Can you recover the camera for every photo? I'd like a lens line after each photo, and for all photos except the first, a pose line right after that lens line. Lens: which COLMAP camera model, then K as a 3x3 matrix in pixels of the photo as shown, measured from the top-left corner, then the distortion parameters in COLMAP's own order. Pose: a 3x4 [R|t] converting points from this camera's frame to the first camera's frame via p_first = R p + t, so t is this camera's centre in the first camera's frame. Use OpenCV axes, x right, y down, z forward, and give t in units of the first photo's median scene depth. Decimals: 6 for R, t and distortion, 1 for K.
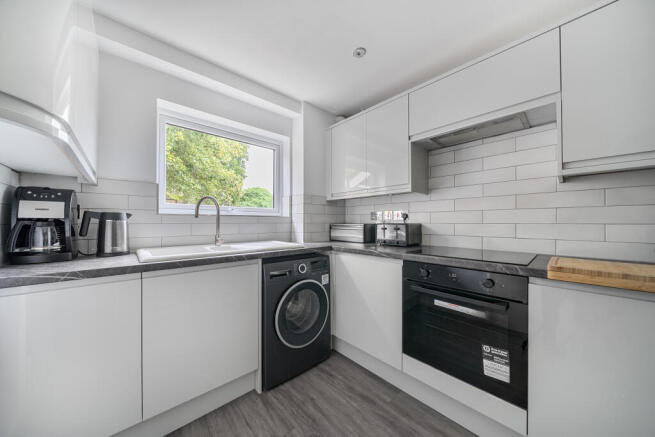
lens RADIAL K [[229.1, 0, 327.3], [0, 229.1, 218.8], [0, 0, 1]] dist [-0.005059, 0.000082]
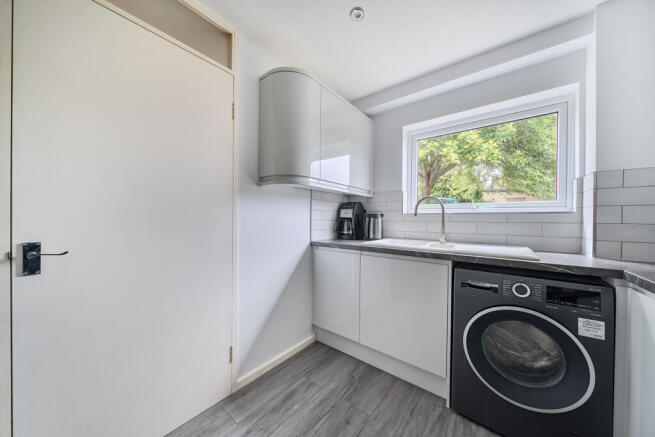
lens RADIAL K [[229.1, 0, 326.4], [0, 229.1, 220.5], [0, 0, 1]] dist [-0.005059, 0.000082]
pose [[0.125662, 0.005846, -0.992056, 0.417480], [0.005240, 0.999965, 0.006556, 0.005499], [0.992059, -0.006022, 0.125627, 0.310757]]
